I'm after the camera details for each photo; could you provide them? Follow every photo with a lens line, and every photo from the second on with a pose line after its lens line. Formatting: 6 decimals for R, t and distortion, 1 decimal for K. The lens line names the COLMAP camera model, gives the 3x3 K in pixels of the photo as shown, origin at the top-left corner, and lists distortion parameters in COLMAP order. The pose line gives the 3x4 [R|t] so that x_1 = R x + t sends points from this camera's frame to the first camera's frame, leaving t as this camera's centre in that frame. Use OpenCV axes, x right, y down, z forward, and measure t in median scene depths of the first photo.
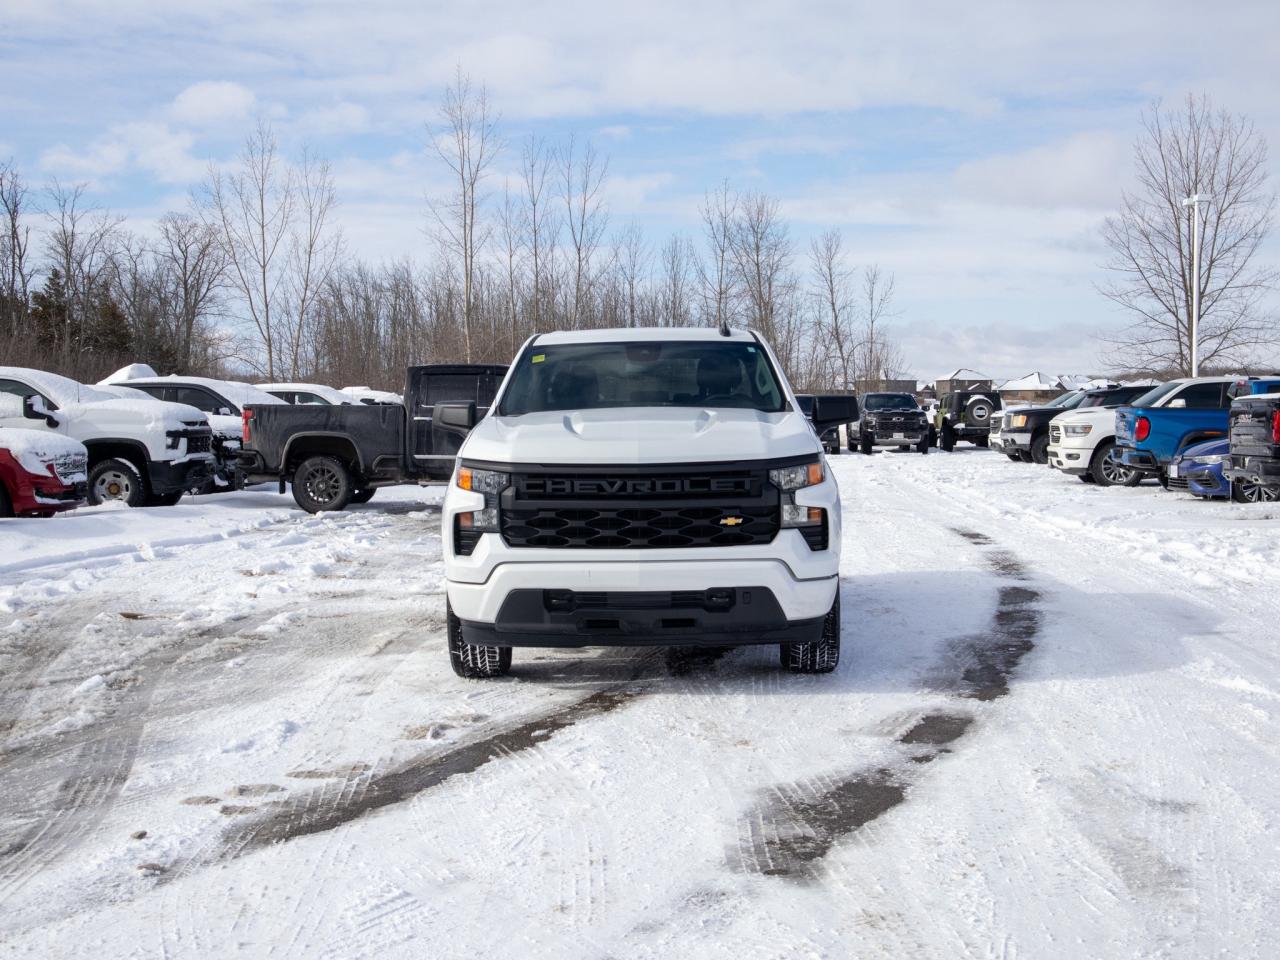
lens RADIAL K [[1693.4, 0, 619.7], [0, 1693.4, 482.7], [0, 0, 1]] dist [0.024848, 0.063261]
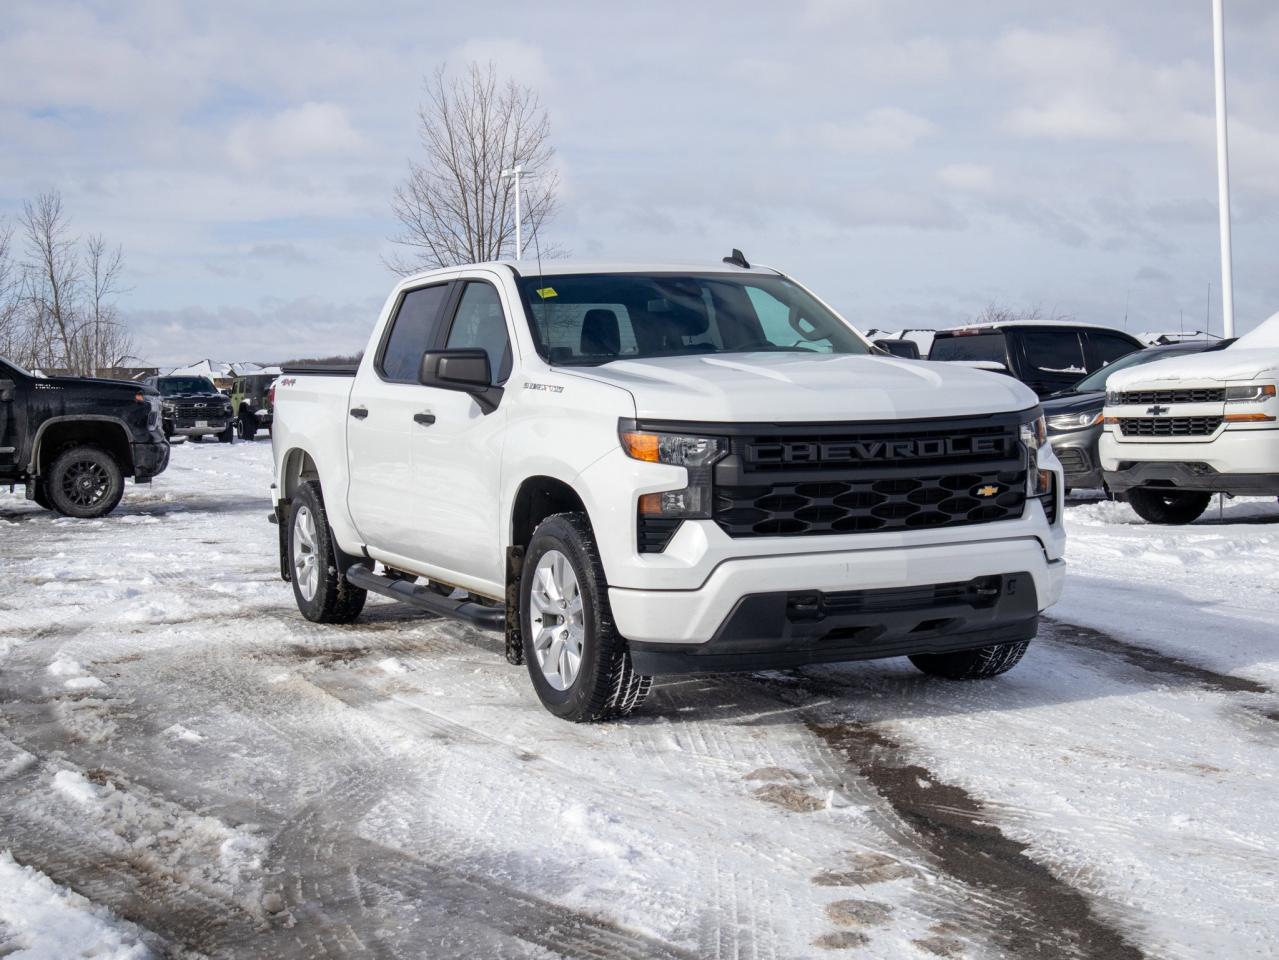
lens RADIAL K [[1825.4, 0, 638.5], [0, 1825.4, 524.1], [0, 0, 1]] dist [0.015928, 0.029959]
pose [[0.894143, -0.044251, 0.445589, -0.148490], [0.033010, 0.998911, 0.032961, 0.001578], [-0.446562, -0.014763, 0.894631, 0.102456]]
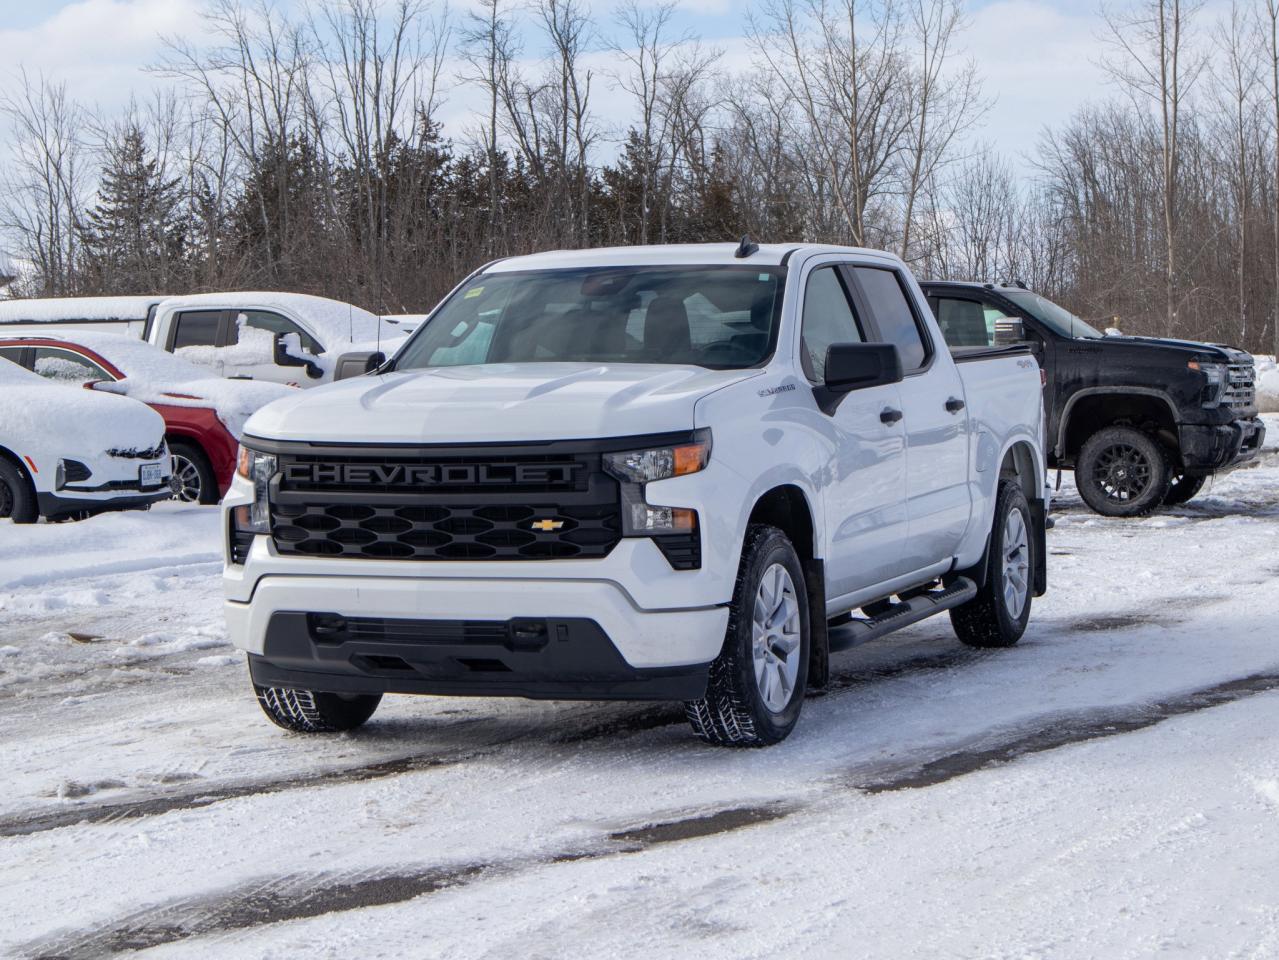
lens RADIAL K [[2728.1, 0, 639.5], [0, 2728.1, 480.0], [0, 0, 1]] dist [-0.158950, -0.173205]
pose [[0.946823, 0.014428, -0.321431, 0.153235], [-0.012023, 0.999883, 0.009468, -0.002441], [0.321530, -0.005100, 0.946886, -0.024199]]
